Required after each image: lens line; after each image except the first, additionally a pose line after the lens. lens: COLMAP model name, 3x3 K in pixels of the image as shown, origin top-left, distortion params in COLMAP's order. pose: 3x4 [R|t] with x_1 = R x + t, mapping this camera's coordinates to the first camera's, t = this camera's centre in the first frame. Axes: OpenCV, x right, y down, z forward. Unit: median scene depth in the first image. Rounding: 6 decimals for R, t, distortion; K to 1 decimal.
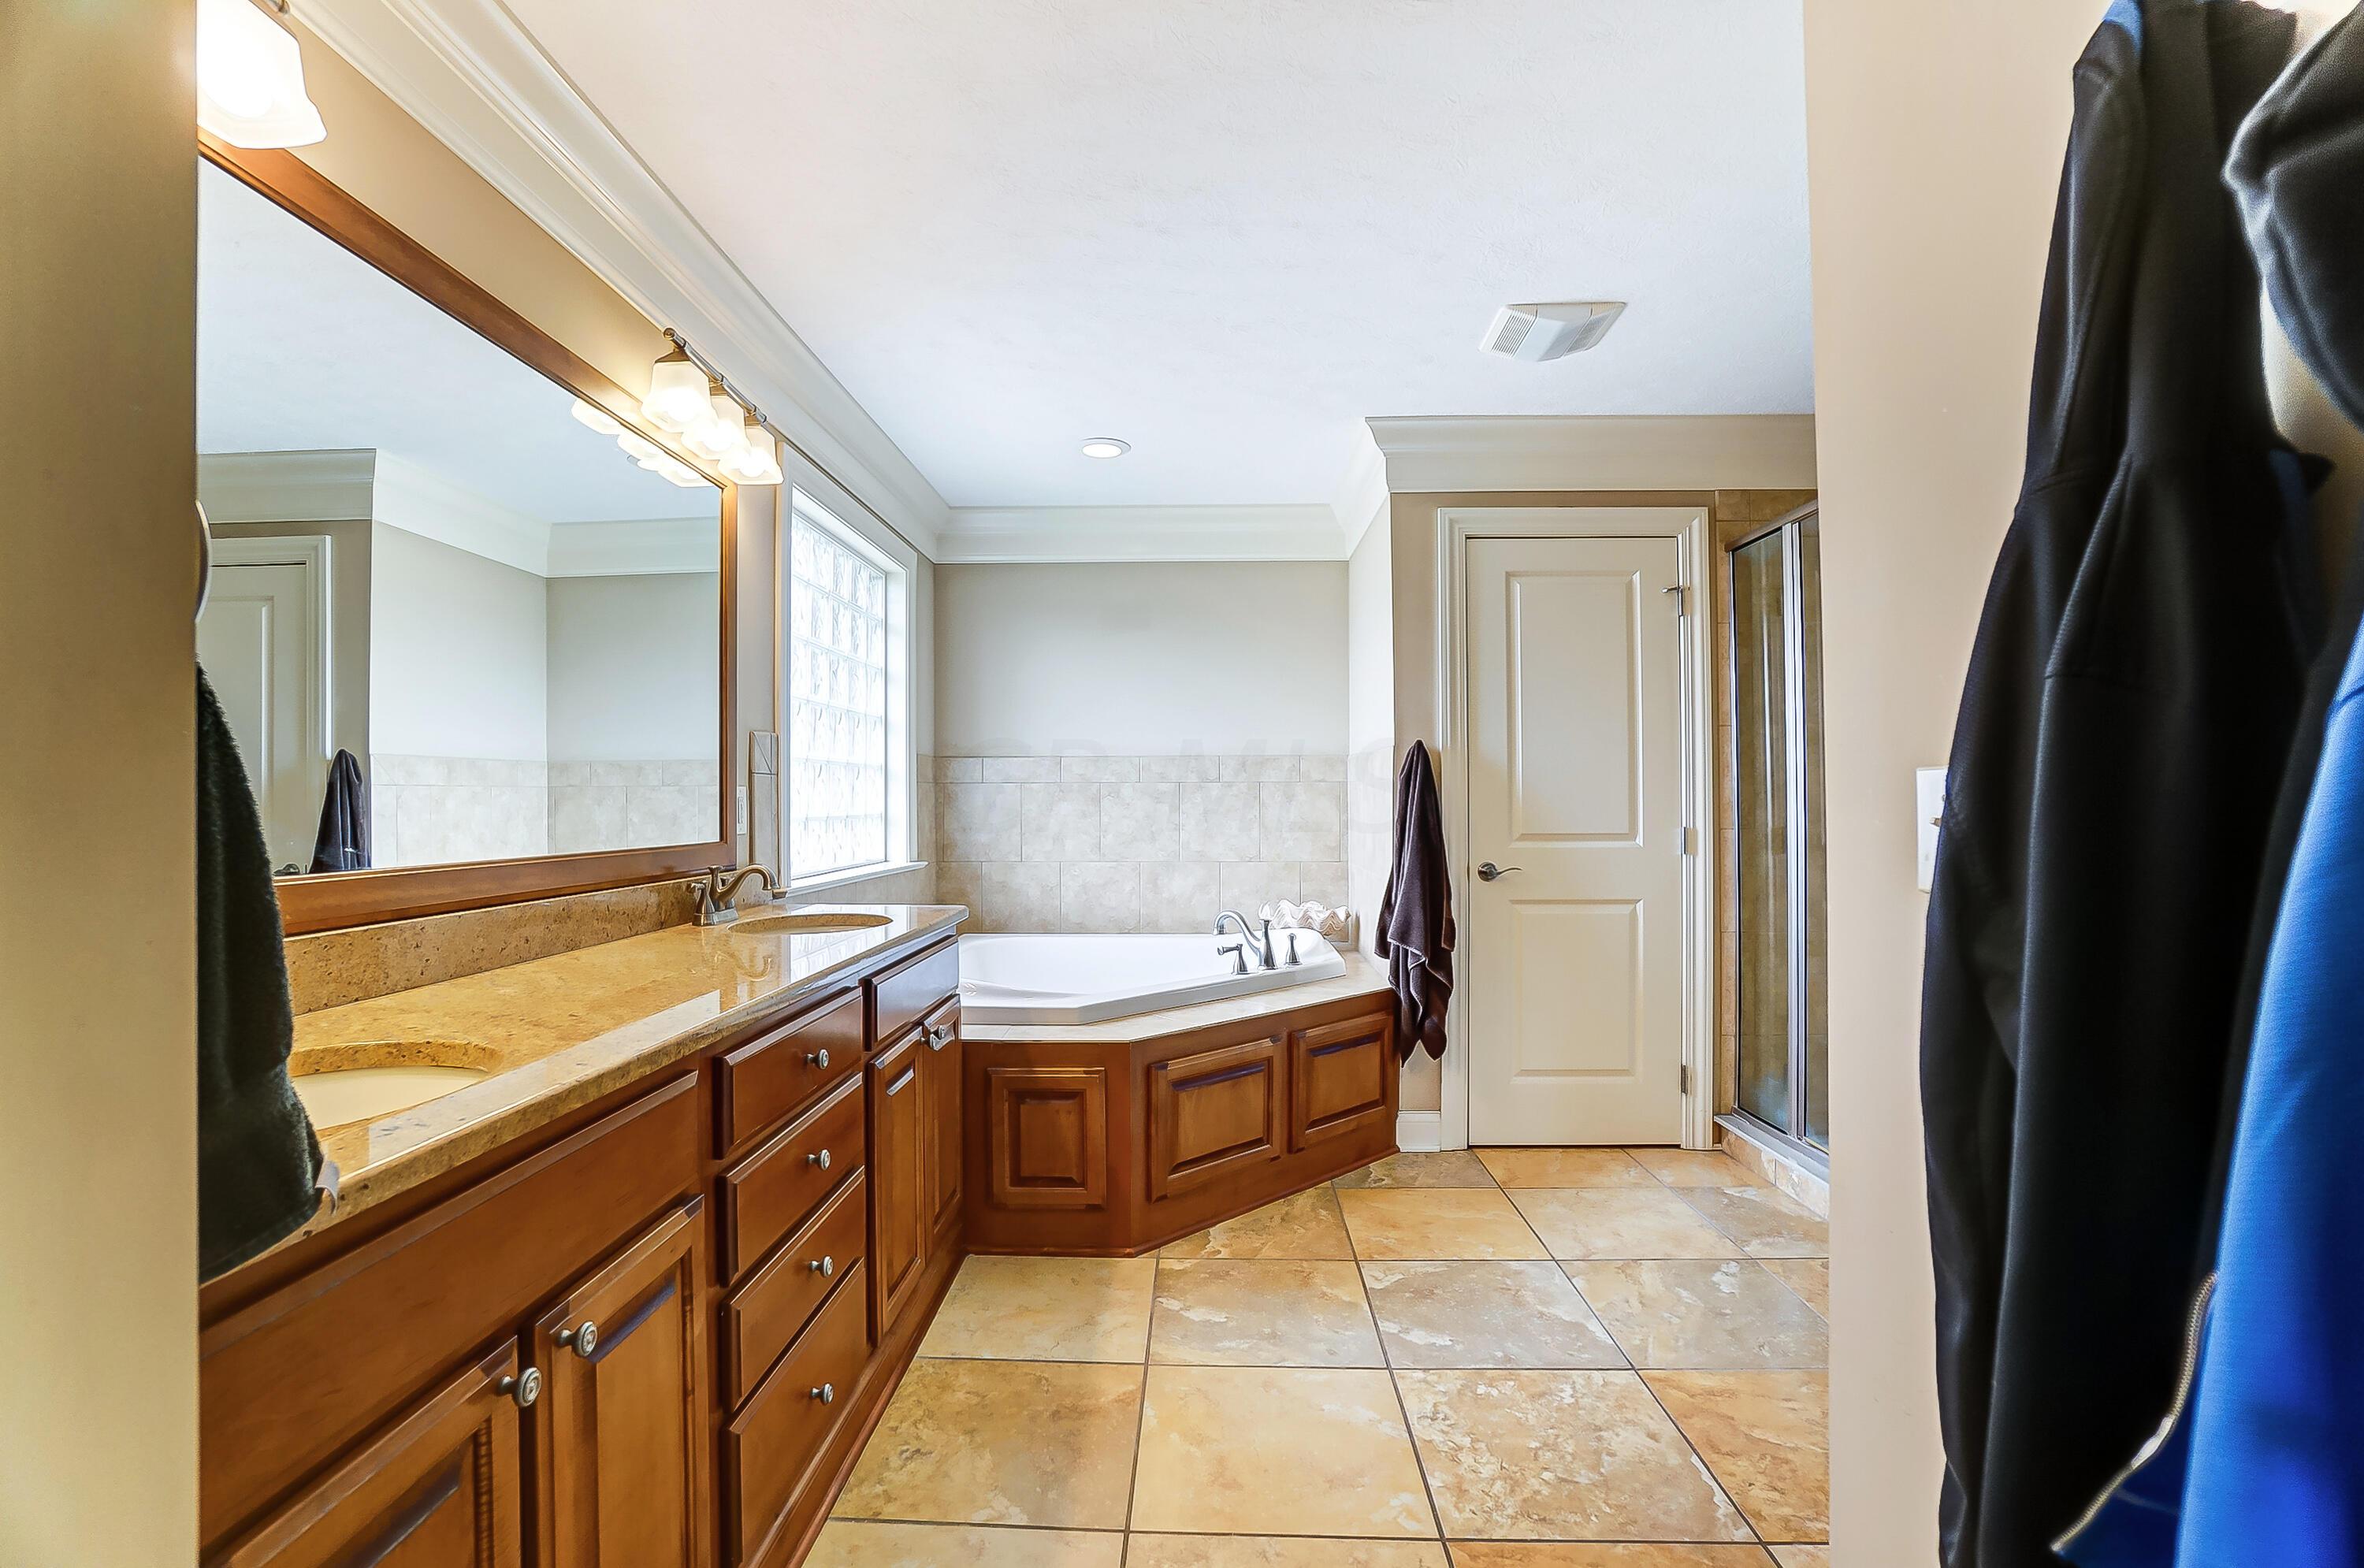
lens RADIAL K [[1050.8, 0, 1166.1], [0, 1050.8, 815.8], [0, 0, 1]] dist [-0.001611, 0.009325]
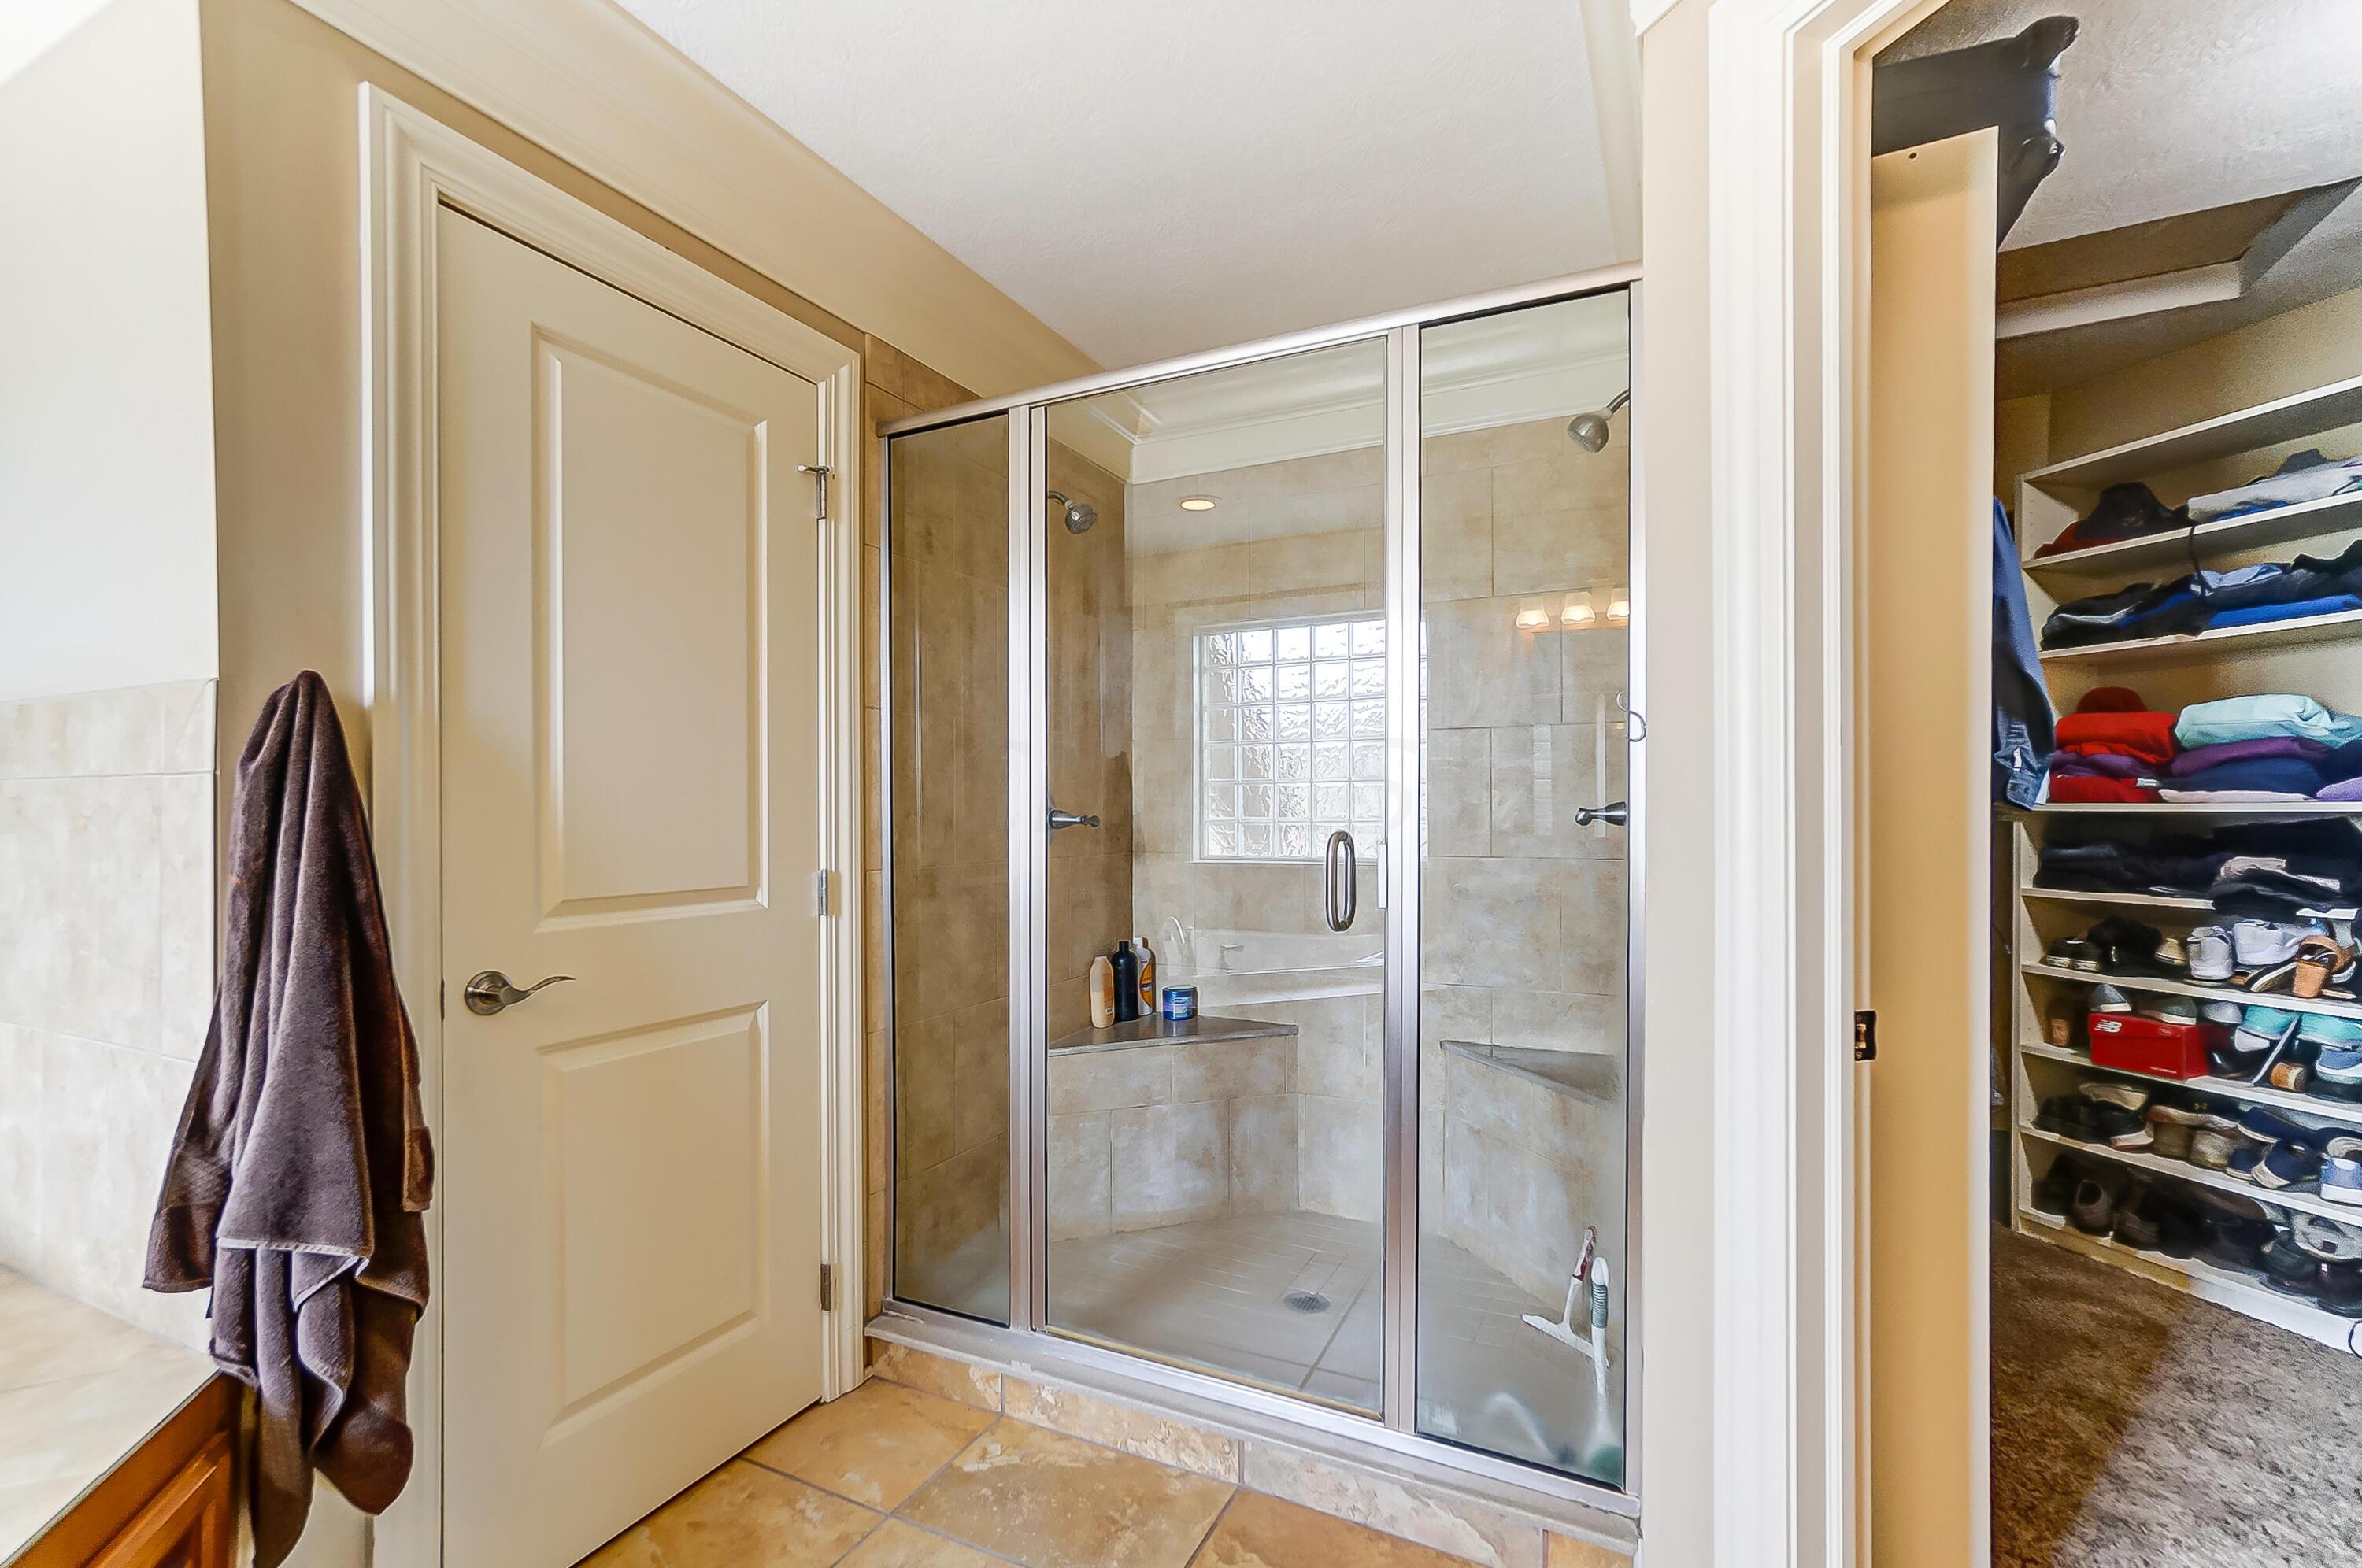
lens RADIAL K [[1049.8, 0, 1165.1], [0, 1049.8, 815.8], [0, 0, 1]] dist [-0.001611, 0.009325]
pose [[0.411980, -0.002209, 0.911190, 0.023313], [0.012397, 0.999918, -0.003181, -0.016090], [-0.911109, 0.012607, 0.411974, 0.574274]]
